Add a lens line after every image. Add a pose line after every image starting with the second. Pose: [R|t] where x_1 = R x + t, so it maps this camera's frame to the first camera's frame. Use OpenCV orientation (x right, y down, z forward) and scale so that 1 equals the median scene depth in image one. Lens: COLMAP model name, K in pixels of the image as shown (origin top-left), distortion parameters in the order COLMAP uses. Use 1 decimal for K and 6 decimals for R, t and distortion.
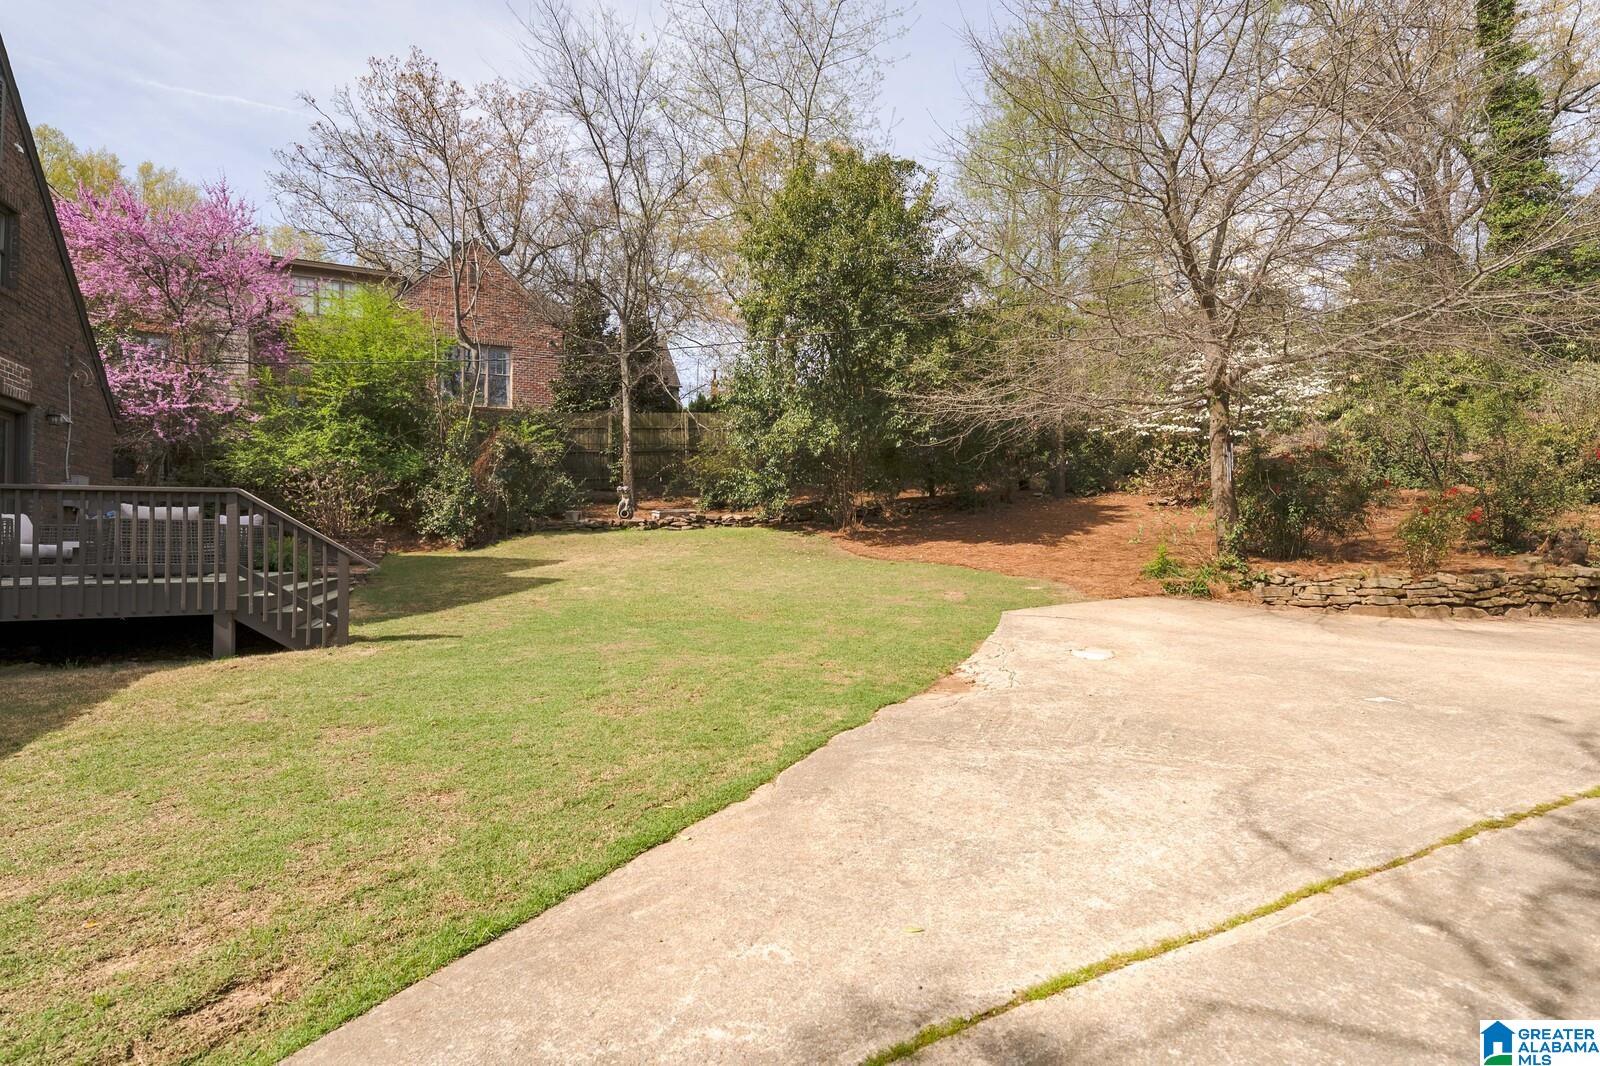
lens RADIAL K [[770.7, 0, 799.6], [0, 770.7, 530.9], [0, 0, 1]] dist [0.001619, -0.000819]
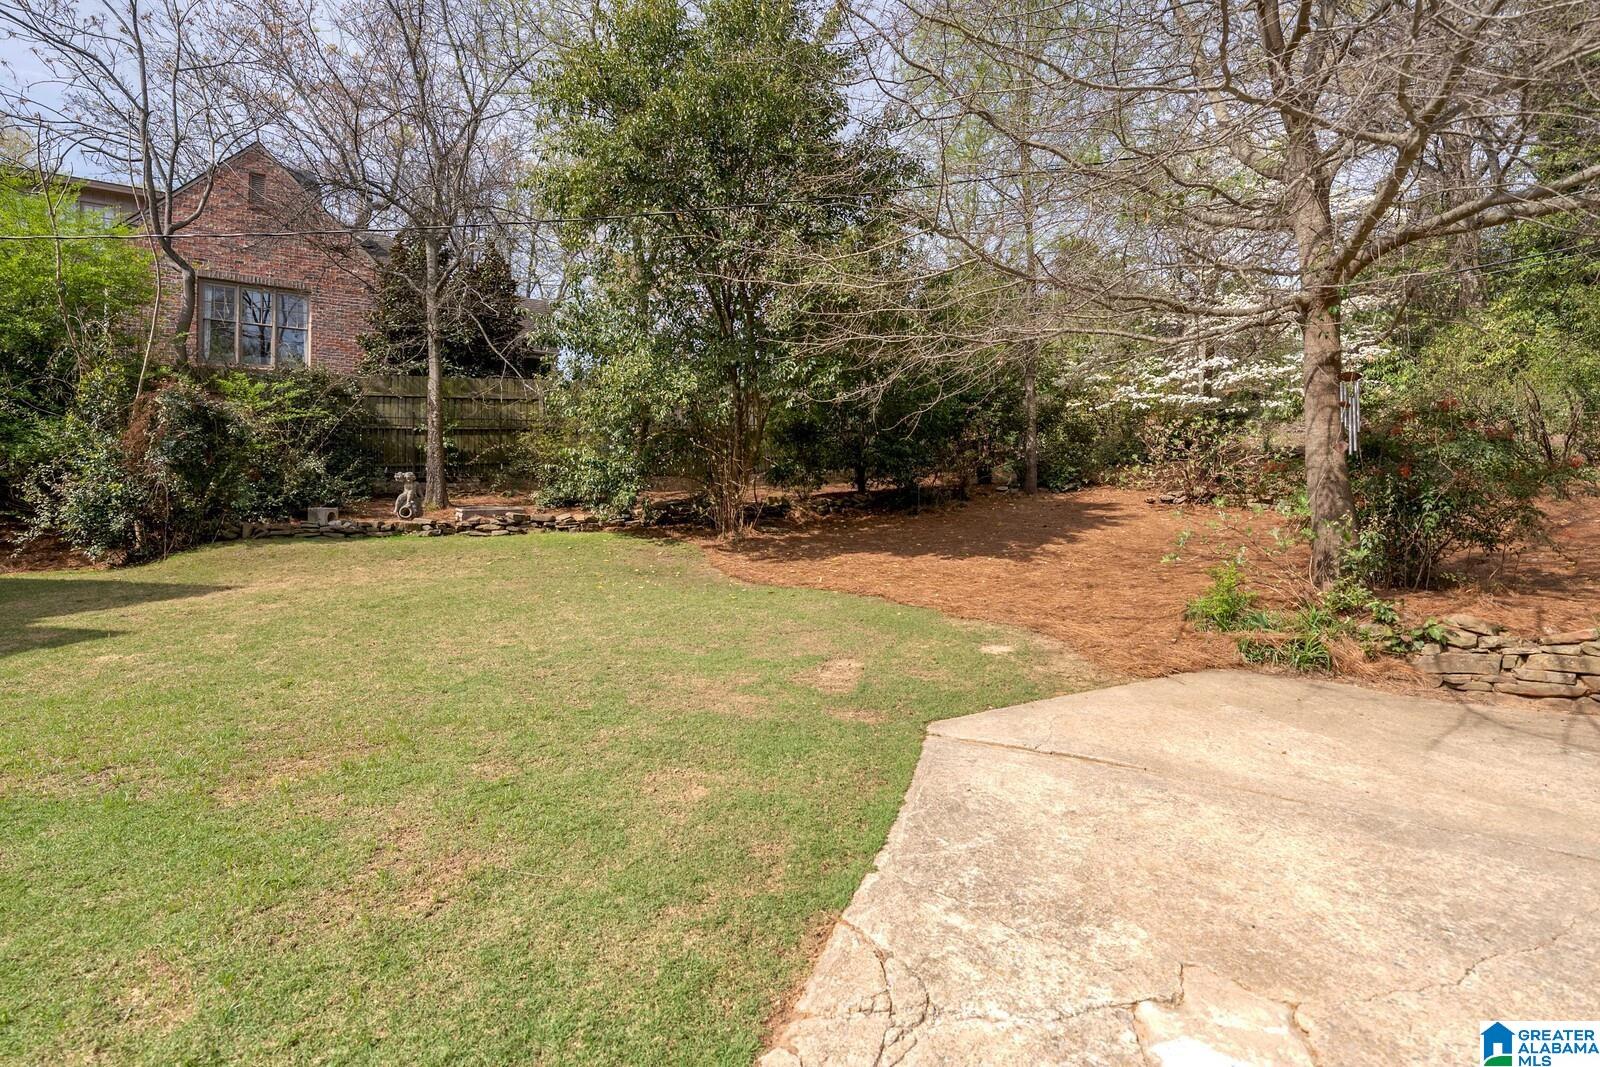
lens RADIAL K [[770.7, 0, 800.4], [0, 770.7, 534.0], [0, 0, 1]] dist [0.001619, -0.000819]
pose [[0.998921, 0.000885, 0.046427, 0.093771], [-0.000935, 0.999999, 0.001051, -0.004192], [-0.046426, -0.001093, 0.998921, 0.310585]]
